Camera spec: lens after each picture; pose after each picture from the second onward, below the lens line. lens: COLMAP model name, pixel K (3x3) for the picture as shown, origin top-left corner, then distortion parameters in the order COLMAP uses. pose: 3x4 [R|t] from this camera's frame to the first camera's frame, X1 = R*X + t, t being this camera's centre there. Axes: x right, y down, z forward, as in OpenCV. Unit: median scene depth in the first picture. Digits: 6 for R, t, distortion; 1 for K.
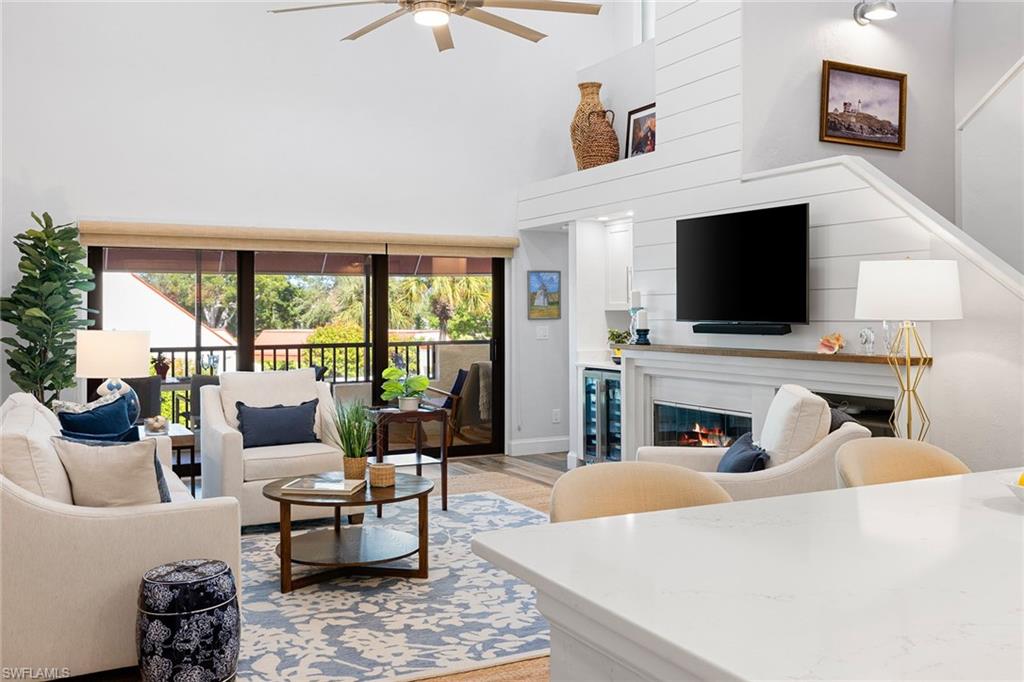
lens RADIAL K [[911.5, 0, 514.5], [0, 911.5, 332.6], [0, 0, 1]] dist [-0.004329, 0.001458]
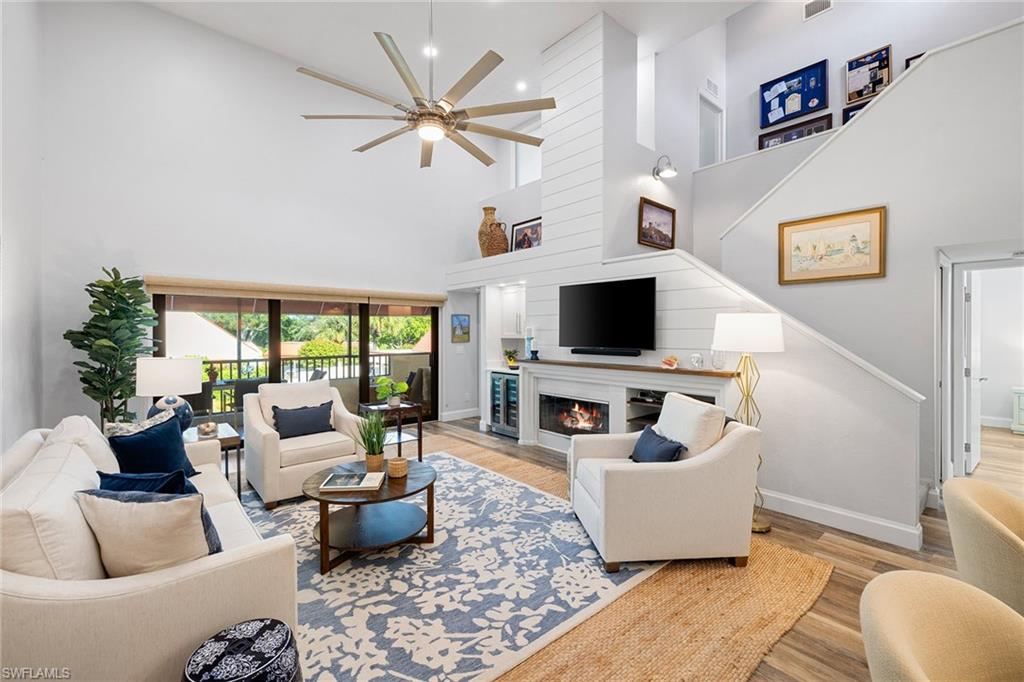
lens RADIAL K [[427.3, 0, 507.5], [0, 427.3, 343.5], [0, 0, 1]] dist [-0.001293, 0.000074]
pose [[0.973105, -0.003323, 0.230337, -0.097127], [0.002647, 0.999991, 0.003247, -0.020950], [-0.230346, -0.002550, 0.973105, 0.257569]]
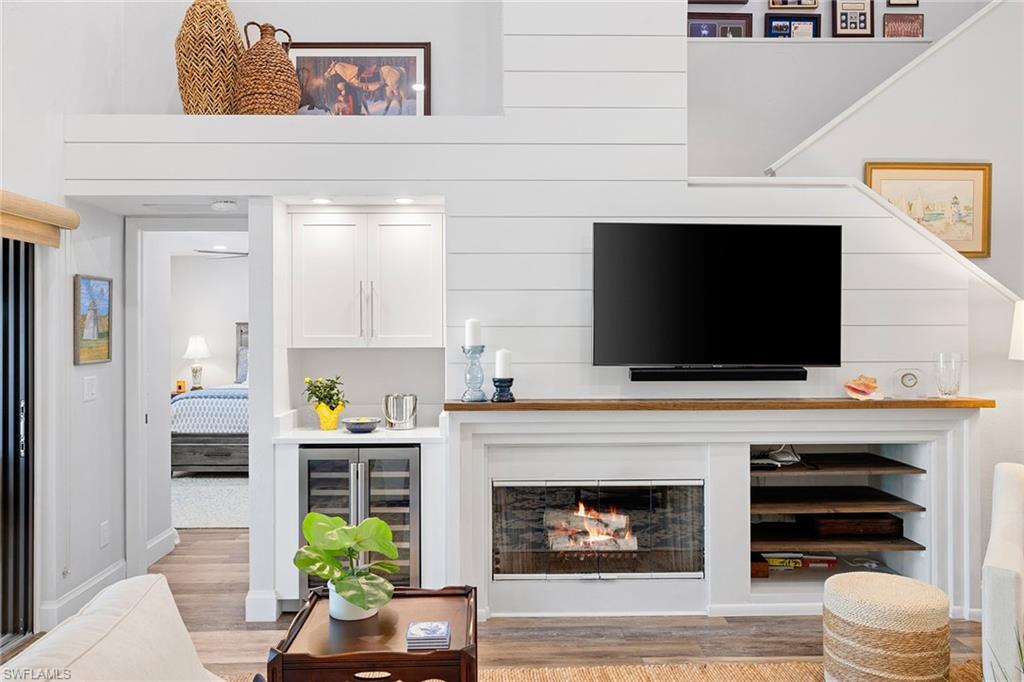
lens RADIAL K [[781.7, 0, 509.6], [0, 781.7, 337.3], [0, 0, 1]] dist [-0.010455, 0.007077]
pose [[0.444586, -0.004274, 0.895726, -0.395152], [0.019998, 0.999787, -0.005155, -0.032856], [-0.895513, 0.020205, 0.444577, 0.794642]]
